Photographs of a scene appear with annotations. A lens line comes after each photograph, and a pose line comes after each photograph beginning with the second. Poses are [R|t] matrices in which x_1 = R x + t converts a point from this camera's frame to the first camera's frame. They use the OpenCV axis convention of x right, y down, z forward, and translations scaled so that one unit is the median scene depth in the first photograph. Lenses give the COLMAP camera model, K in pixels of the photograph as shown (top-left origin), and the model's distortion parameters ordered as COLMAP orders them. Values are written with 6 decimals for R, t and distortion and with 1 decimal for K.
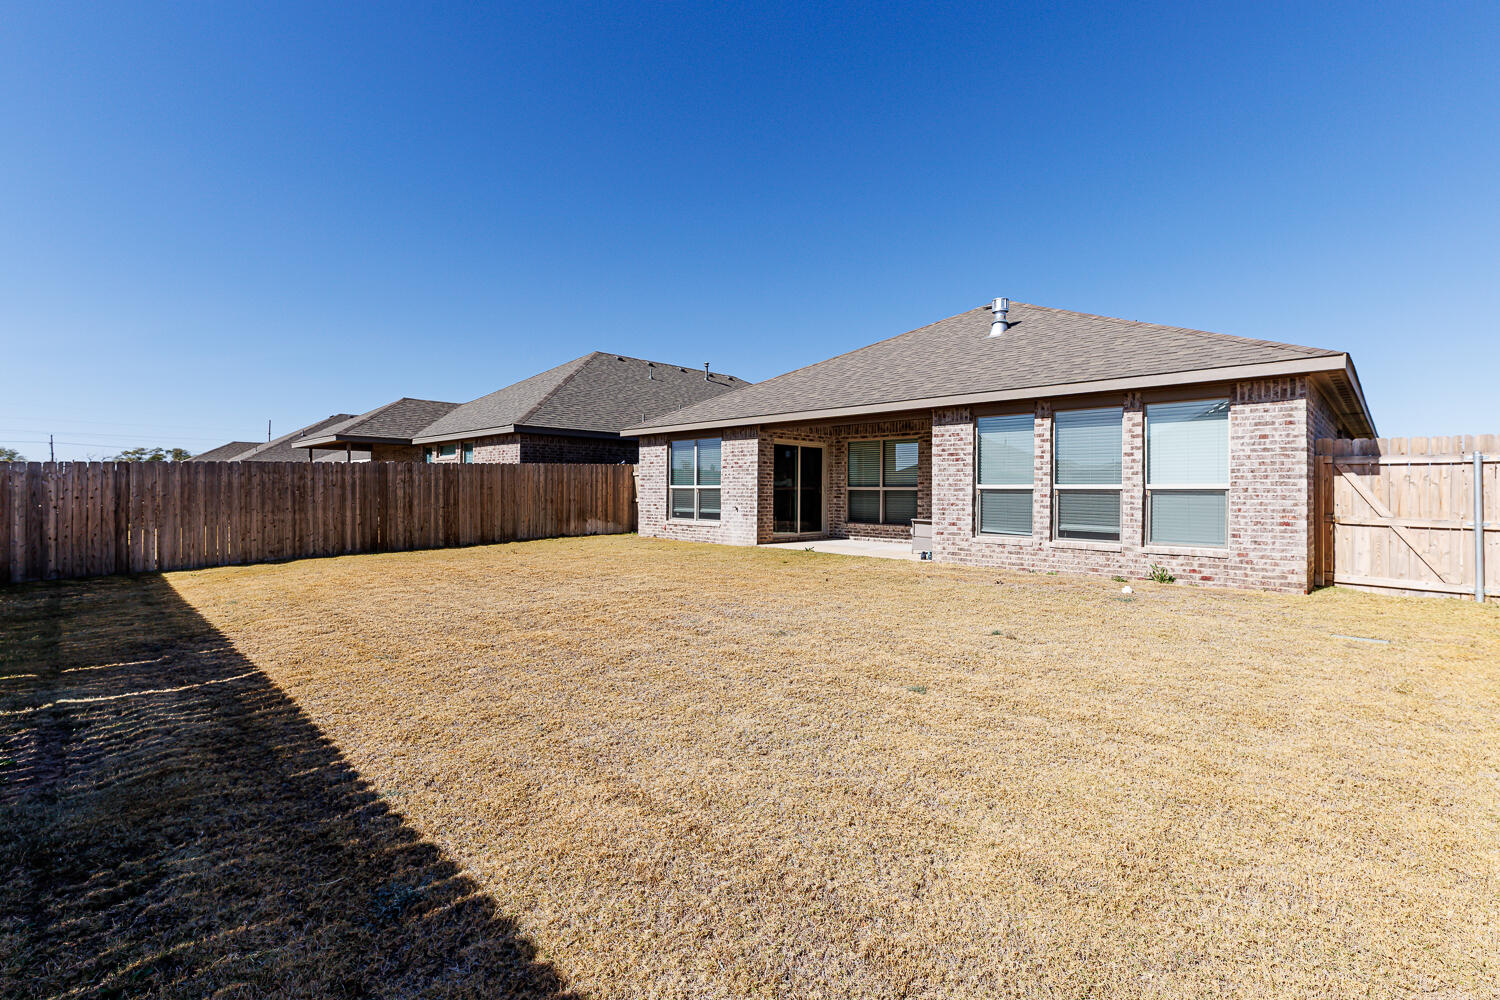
lens RADIAL K [[665.7, 0, 758.9], [0, 665.7, 493.0], [0, 0, 1]] dist [-0.001352, 0.000705]
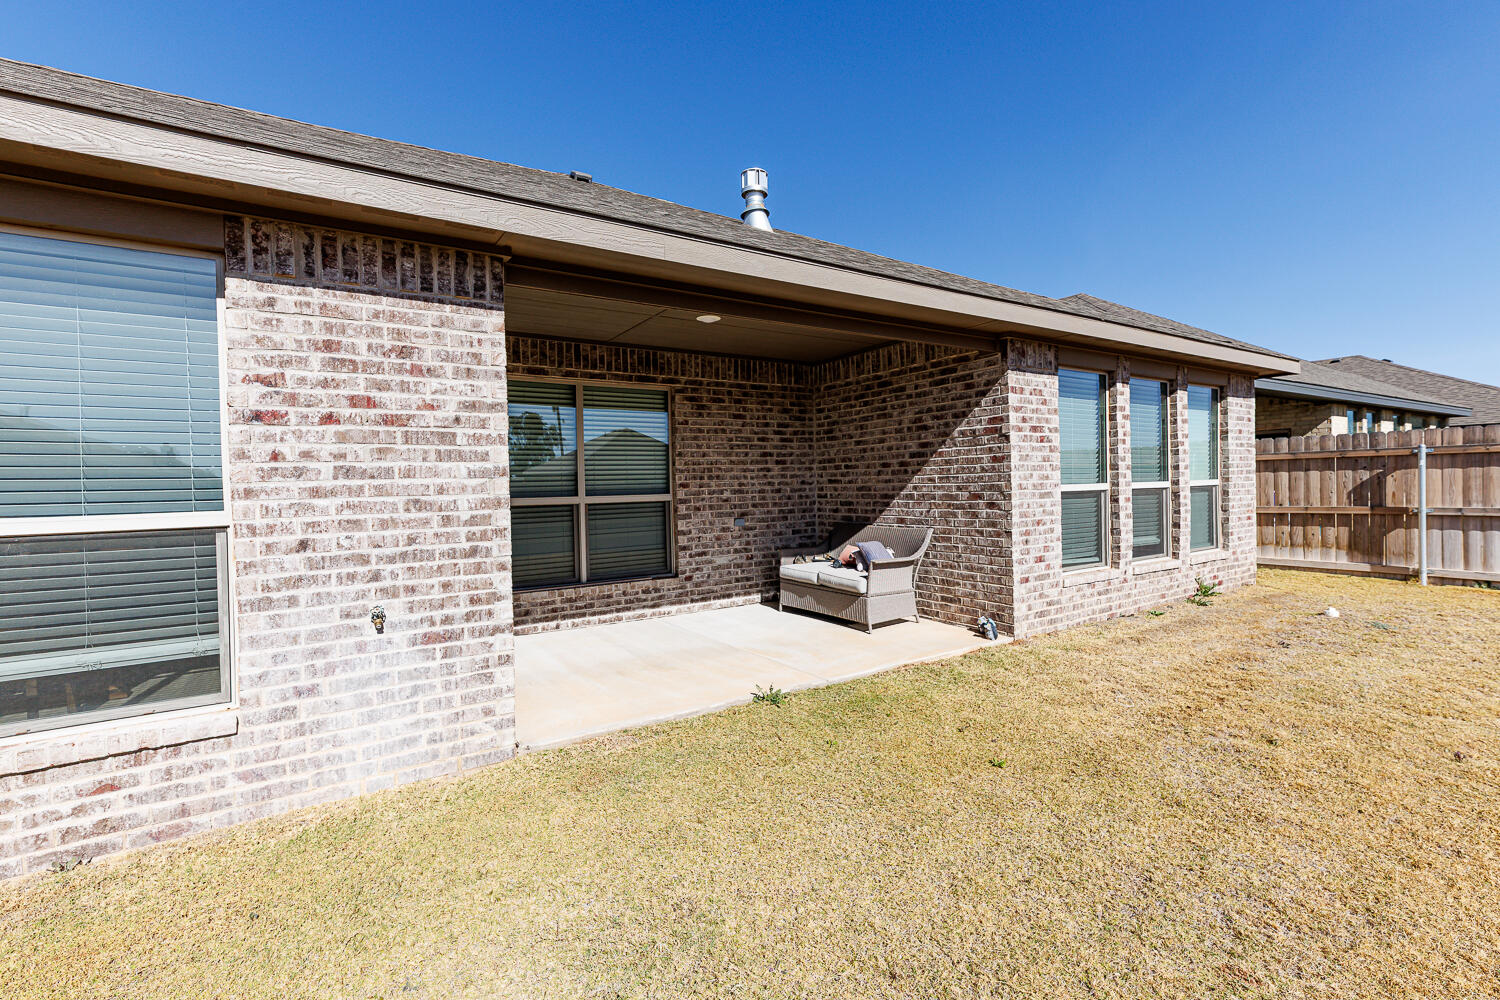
lens RADIAL K [[665.7, 0, 758.9], [0, 665.7, 493.0], [0, 0, 1]] dist [-0.001352, 0.000705]
pose [[0.231468, -0.022640, 0.972579, -0.206448], [0.026292, 0.999510, 0.017010, -0.015938], [-0.972487, 0.021634, 0.231949, 0.807255]]
